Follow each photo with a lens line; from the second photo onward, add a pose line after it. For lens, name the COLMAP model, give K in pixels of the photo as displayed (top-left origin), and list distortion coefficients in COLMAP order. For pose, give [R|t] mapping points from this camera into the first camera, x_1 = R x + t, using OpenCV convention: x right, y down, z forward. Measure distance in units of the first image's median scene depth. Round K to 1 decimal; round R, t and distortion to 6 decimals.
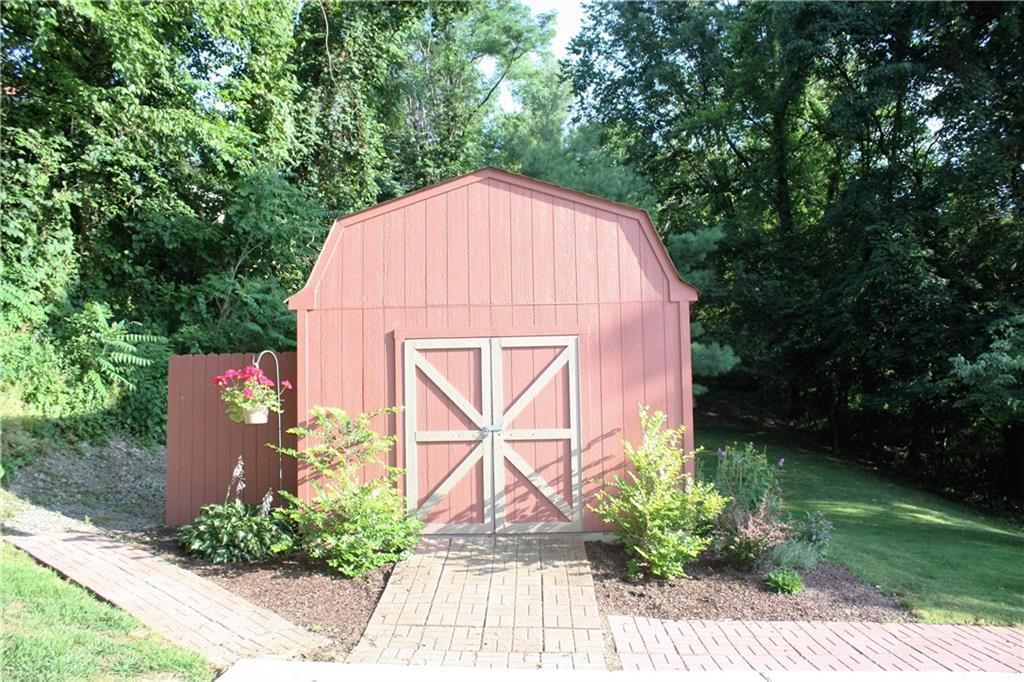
lens RADIAL K [[869.4, 0, 509.4], [0, 869.4, 341.2], [0, 0, 1]] dist [-0.163795, 0.144968]
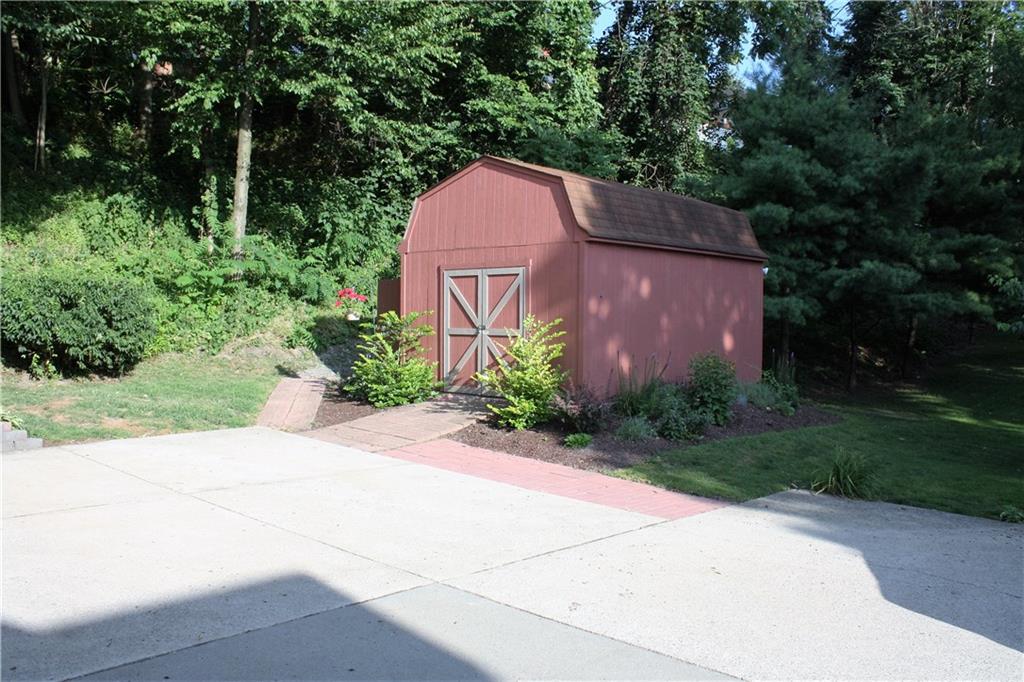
lens RADIAL K [[906.5, 0, 511.8], [0, 906.5, 336.5], [0, 0, 1]] dist [-0.179294, 0.175413]
pose [[0.754598, 0.039310, -0.655009, 0.454393], [0.027484, 0.995435, 0.091404, -0.012645], [0.655612, -0.086975, 0.750072, -0.075110]]
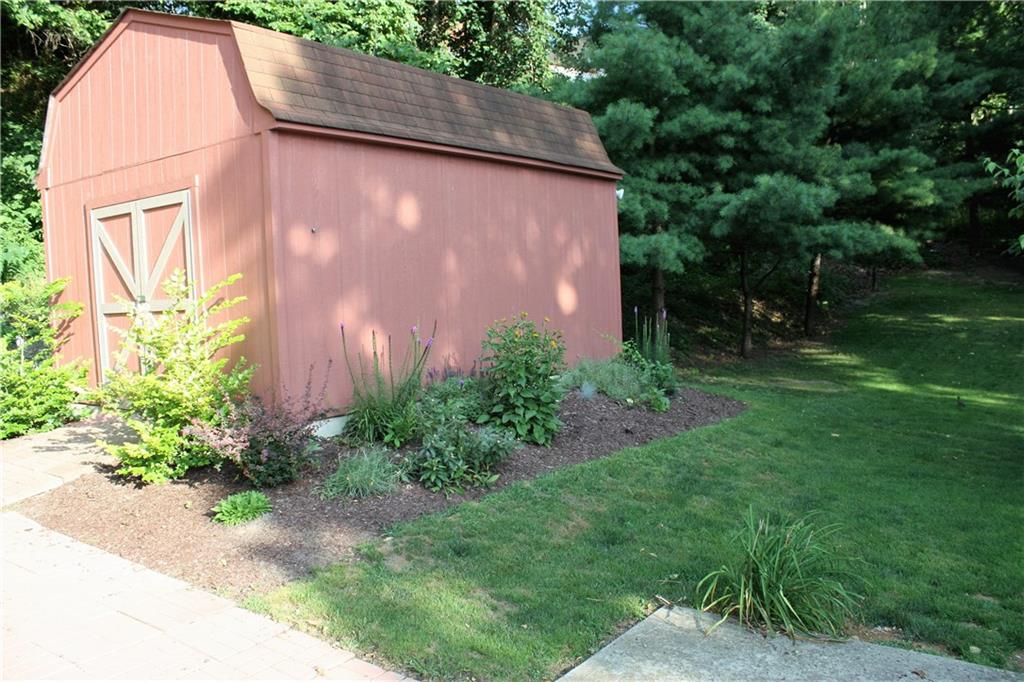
lens RADIAL K [[853.1, 0, 516.5], [0, 853.1, 337.6], [0, 0, 1]] dist [-0.164544, 0.142068]
pose [[0.825163, 0.015037, -0.564694, 0.340010], [0.071930, 0.988711, 0.131437, 0.022617], [0.560296, -0.149075, 0.814767, 0.210393]]
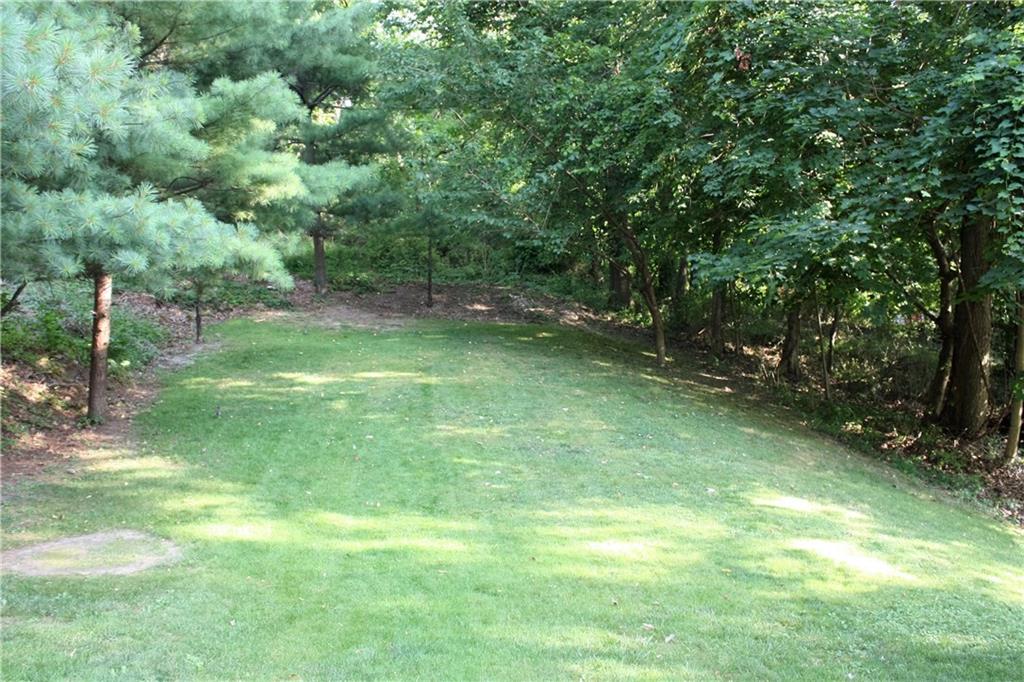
lens RADIAL K [[906.5, 0, 511.8], [0, 906.5, 336.5], [0, 0, 1]] dist [-0.179294, 0.175413]
pose [[0.986855, -0.045875, 0.154957, 0.258738], [0.029464, 0.993866, 0.106595, 0.059615], [-0.158897, -0.100628, 0.982154, 0.566048]]
